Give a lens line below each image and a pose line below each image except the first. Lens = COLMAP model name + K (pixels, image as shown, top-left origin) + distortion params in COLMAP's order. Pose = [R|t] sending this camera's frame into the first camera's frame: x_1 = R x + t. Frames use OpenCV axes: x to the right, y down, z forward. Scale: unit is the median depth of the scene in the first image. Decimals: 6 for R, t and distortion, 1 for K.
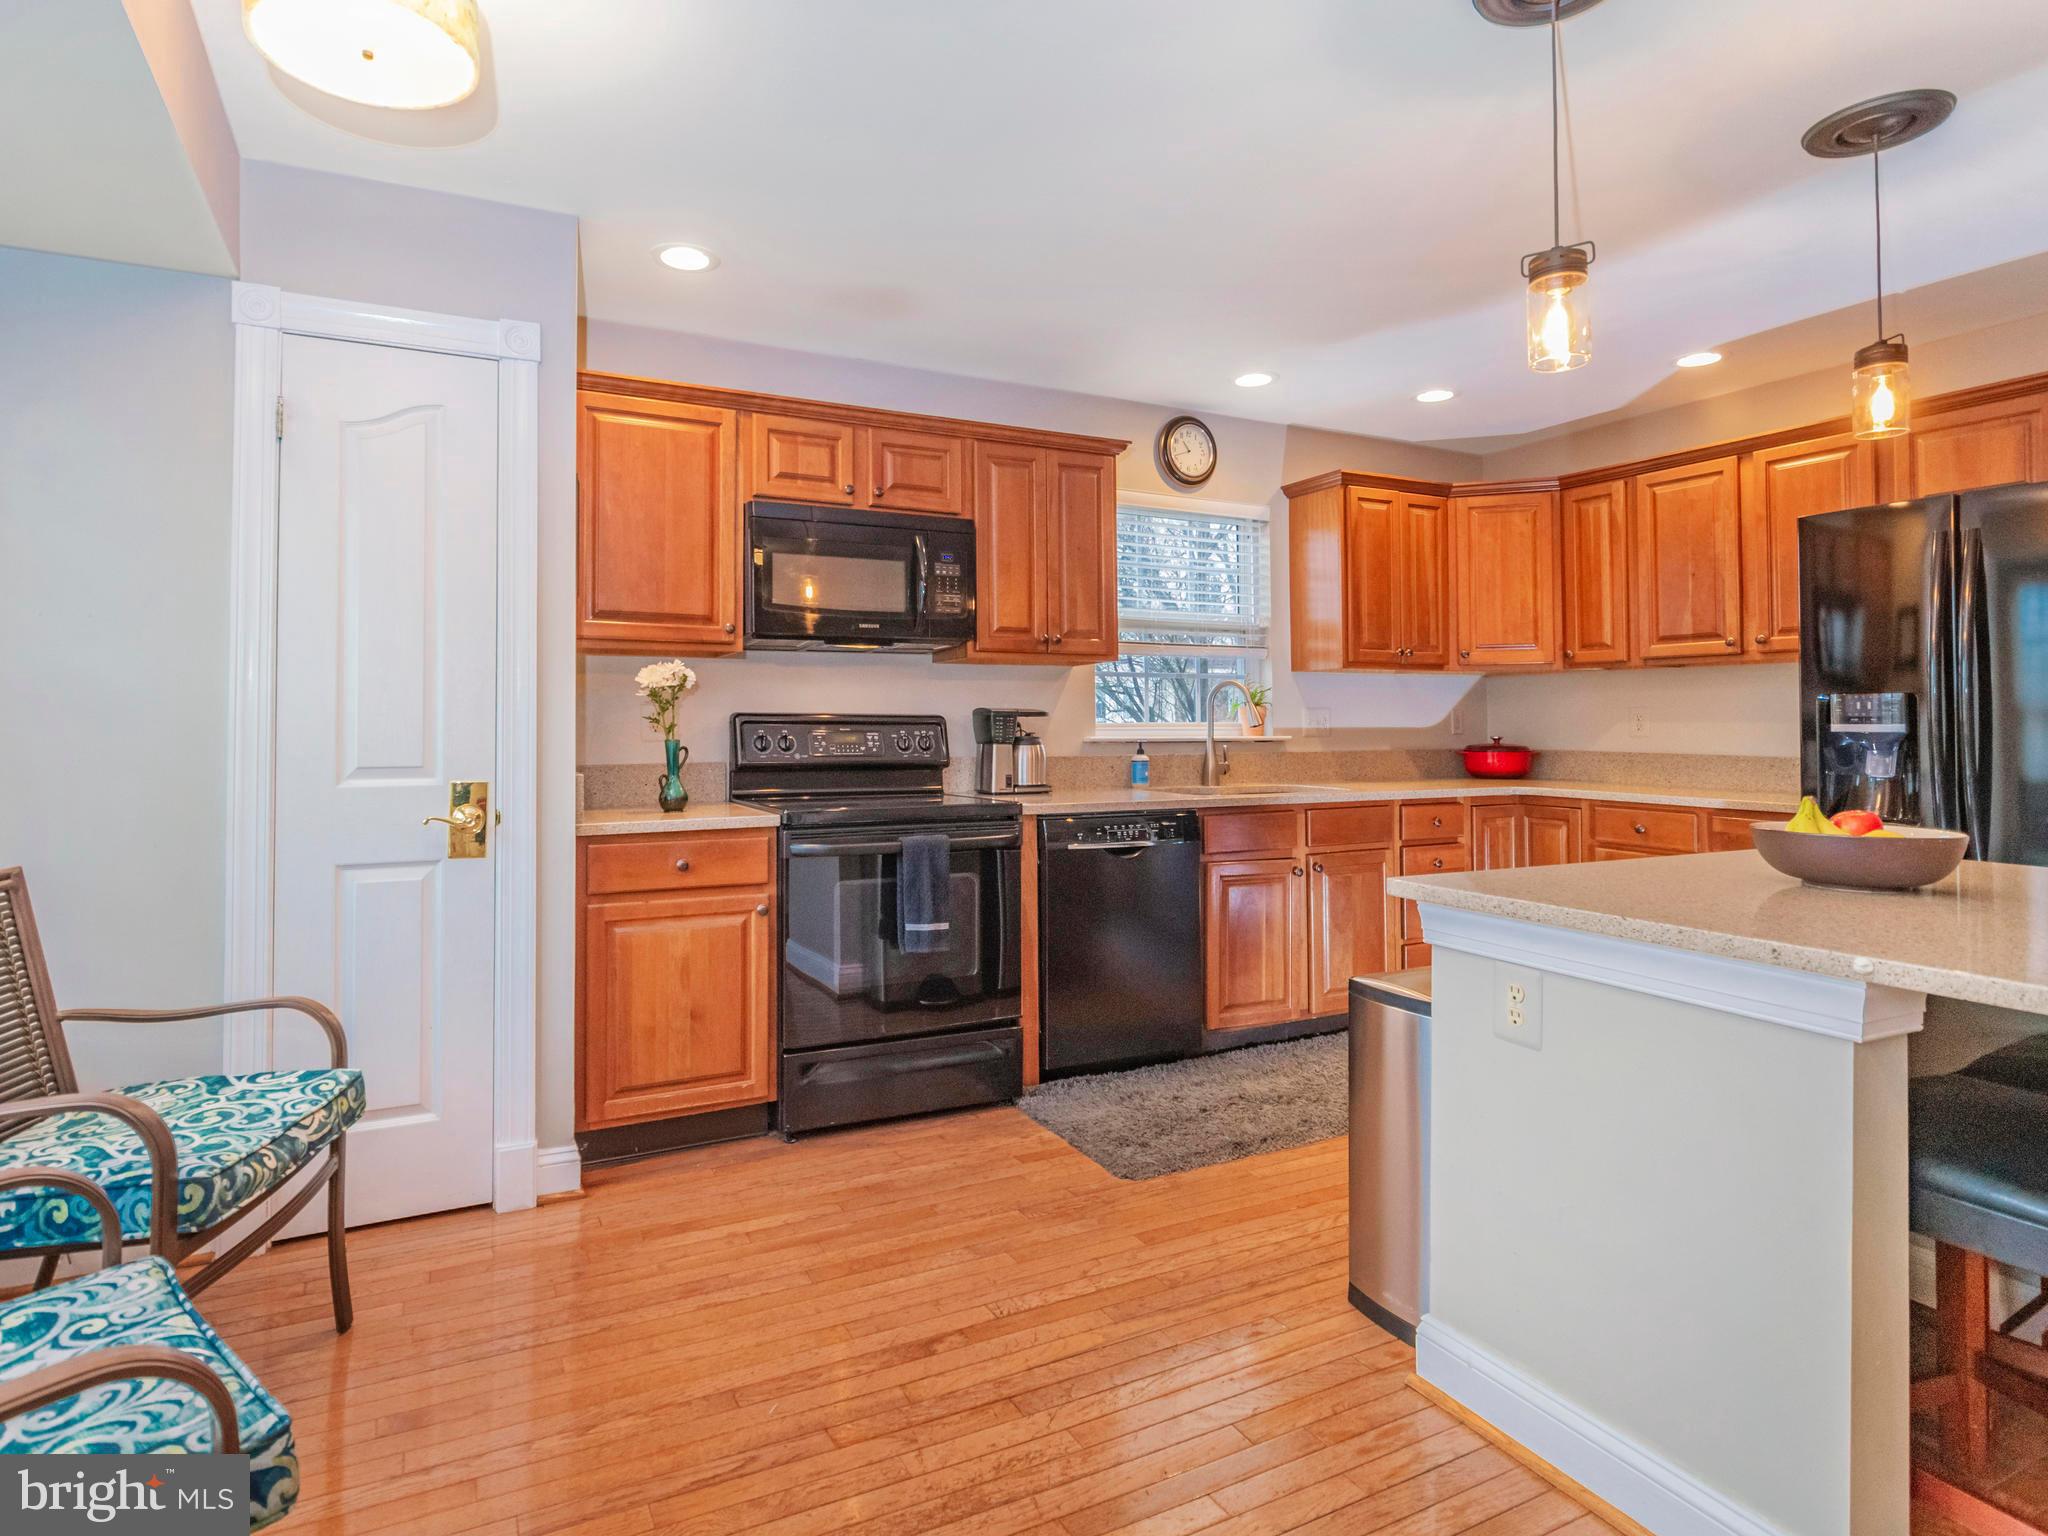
lens RADIAL K [[1009.5, 0, 962.2], [0, 1009.5, 708.5], [0, 0, 1]] dist [0.000880, 0.000522]
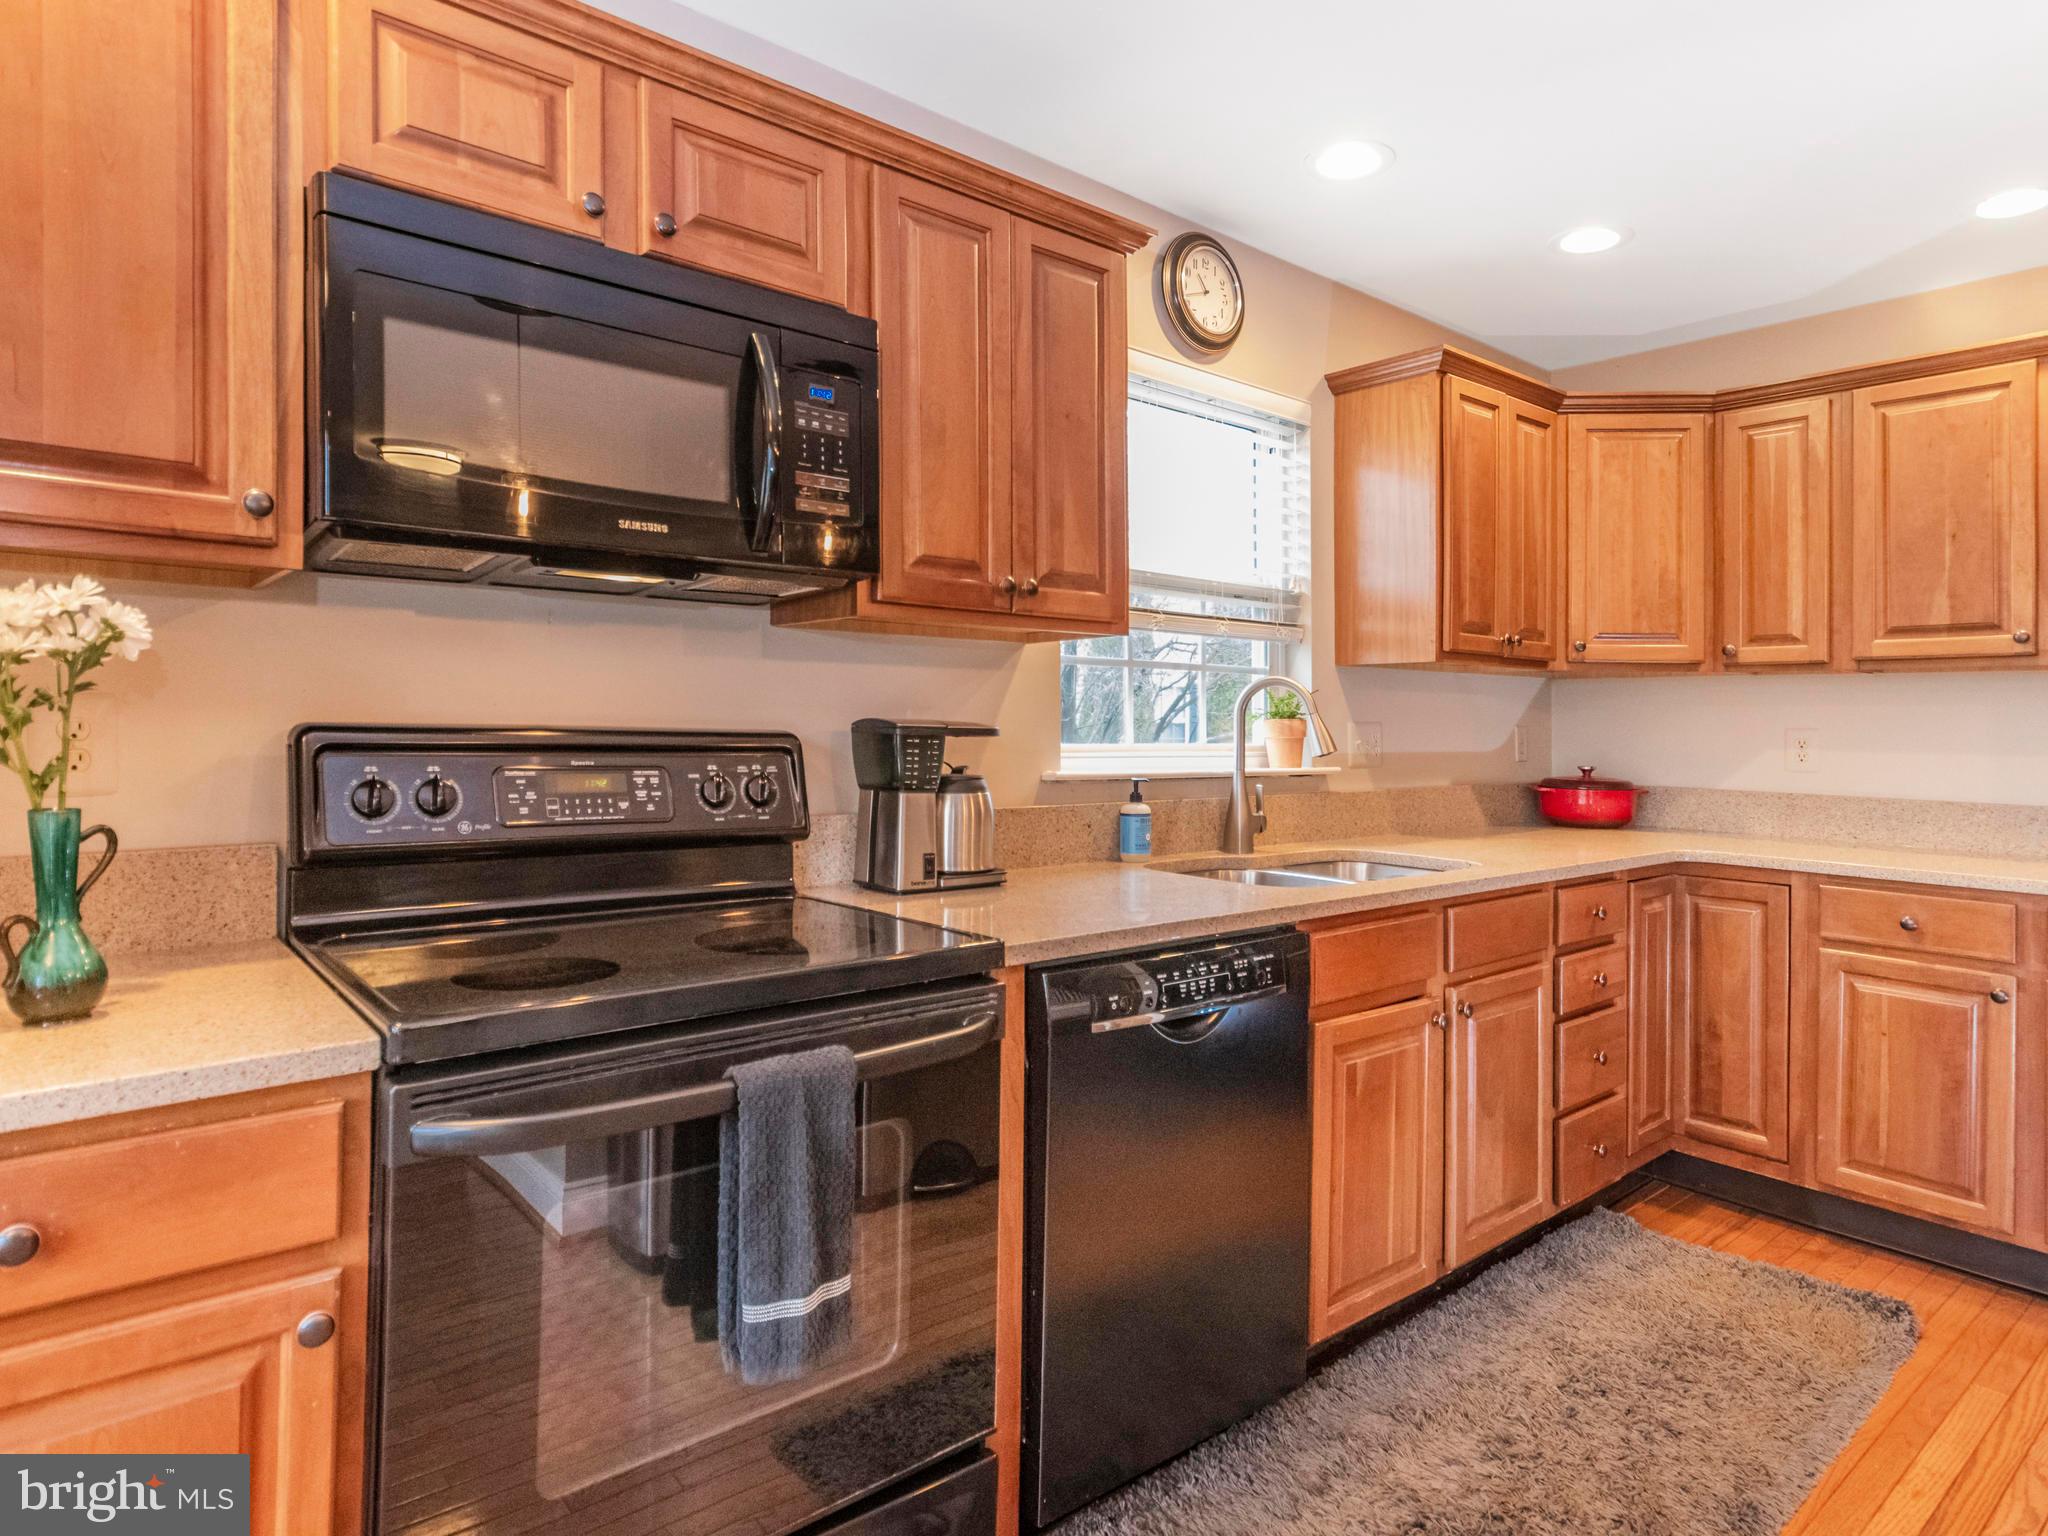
lens RADIAL K [[1097.7, 0, 1028.8], [0, 1097.7, 734.2], [0, 0, 1]] dist [-0.014398, 0.000535]
pose [[0.966881, 0.010860, 0.254997, -0.048208], [-0.017575, 0.999556, 0.024071, -0.008106], [-0.254623, -0.027756, 0.966642, 0.477260]]
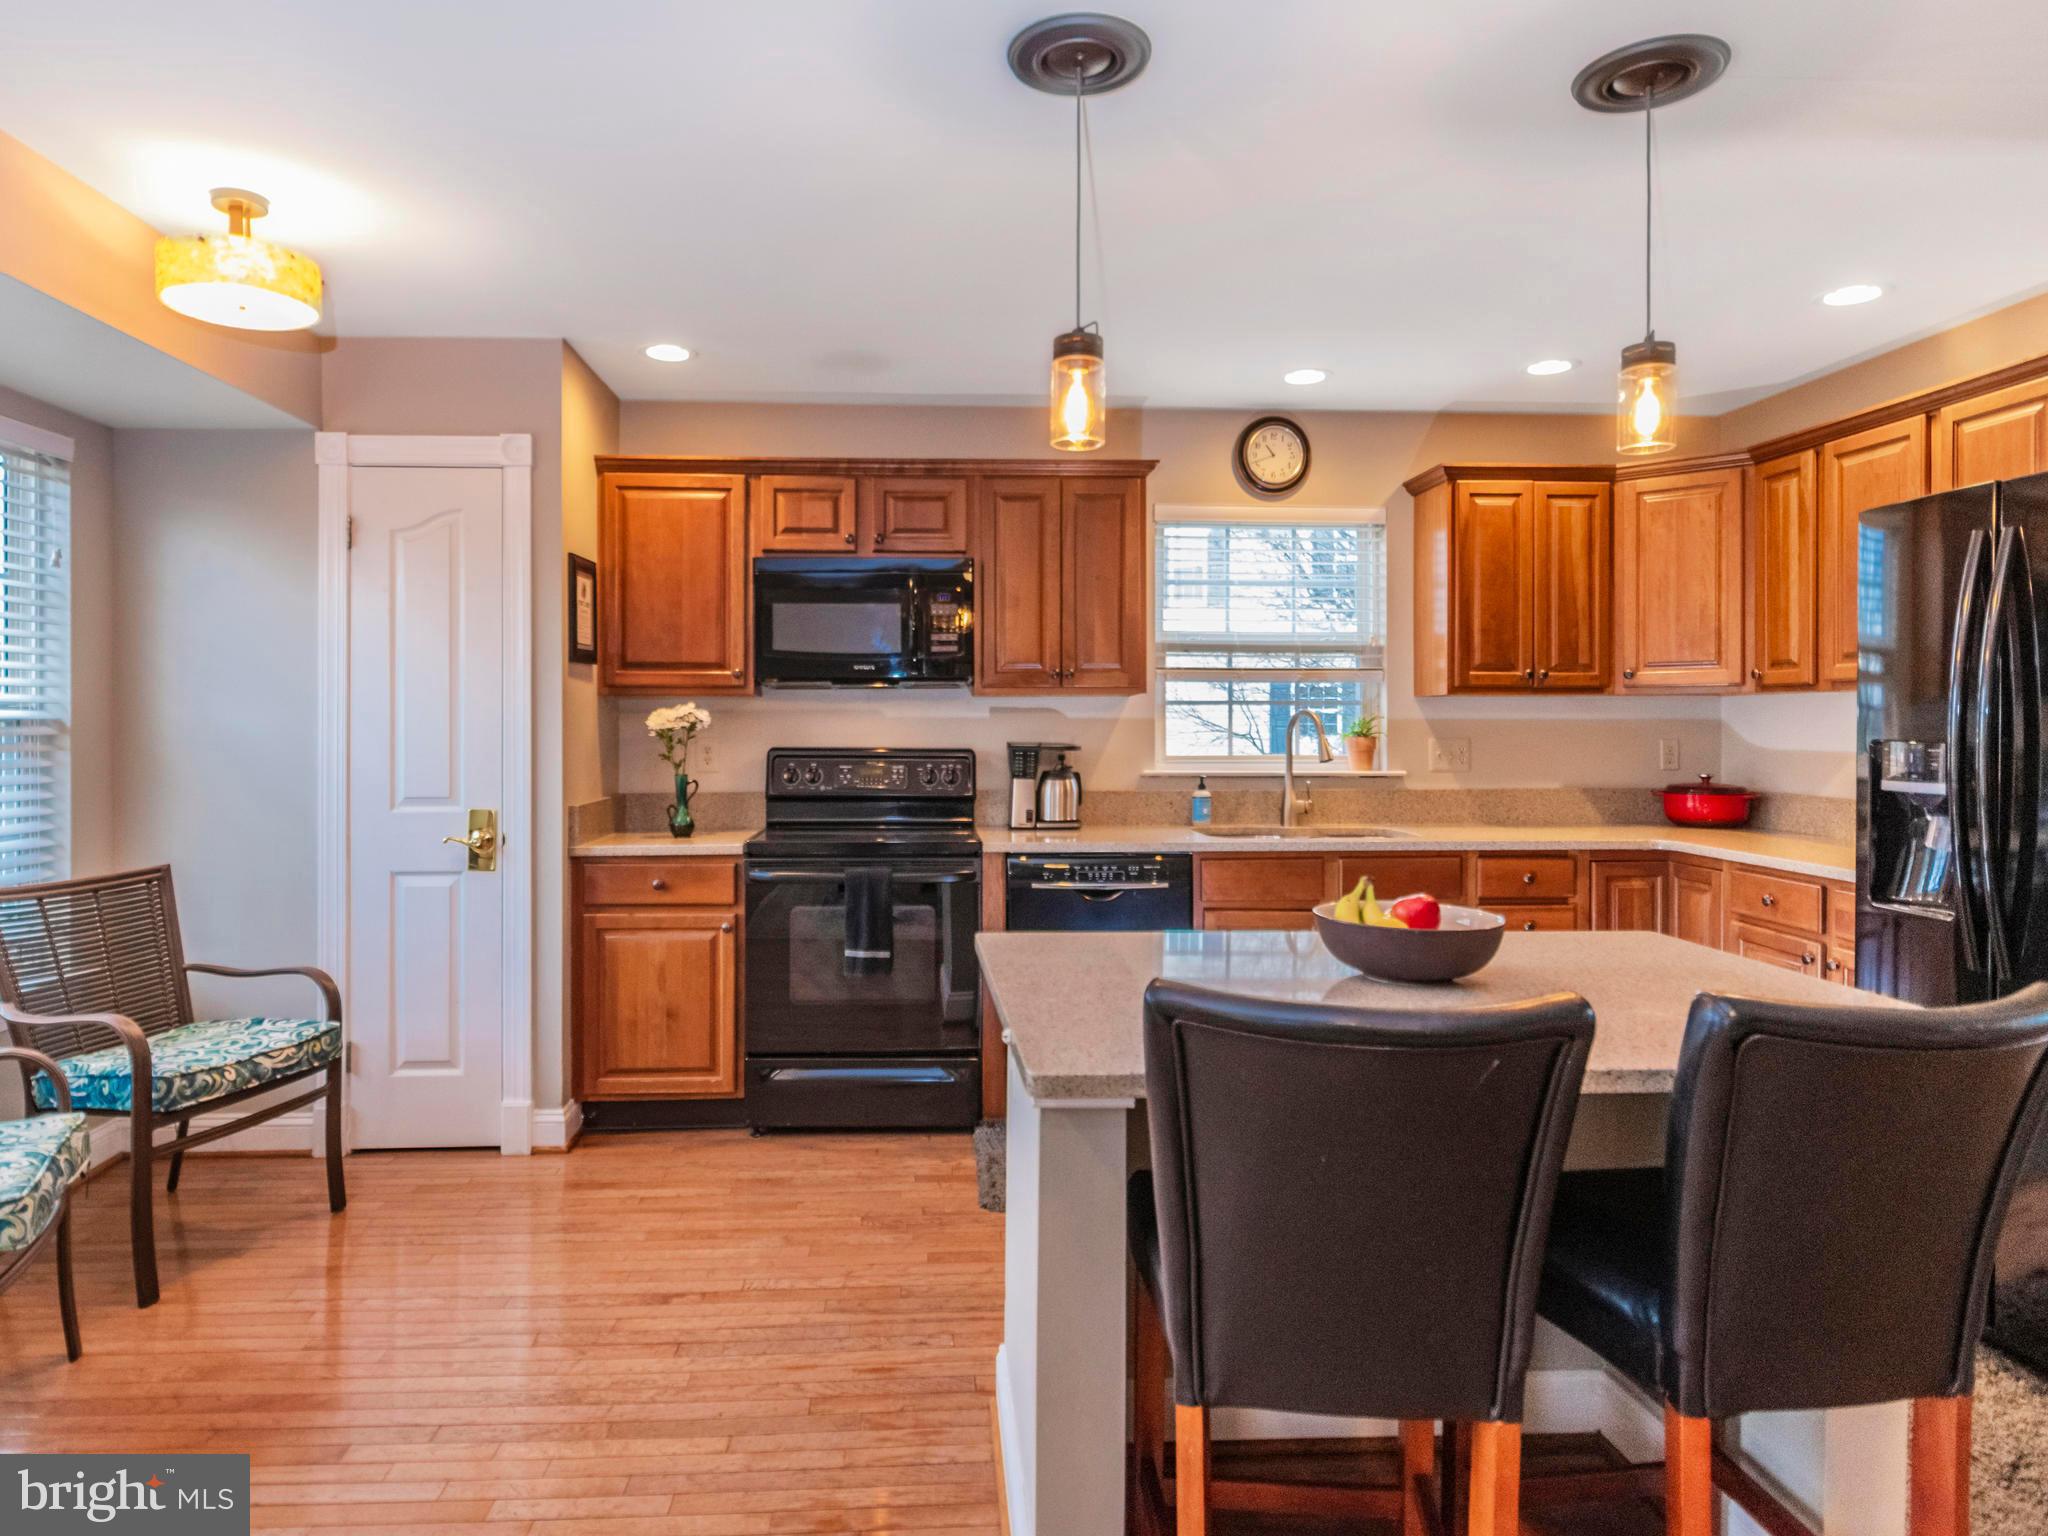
lens RADIAL K [[1122.0, 0, 966.1], [0, 1122.0, 734.6], [0, 0, 1]] dist [0.007982, -0.000051]
pose [[0.929137, 0.002866, -0.369726, 0.412735], [0.005479, 0.999753, 0.021518, -0.033669], [0.369696, -0.022018, 0.928892, -0.050233]]
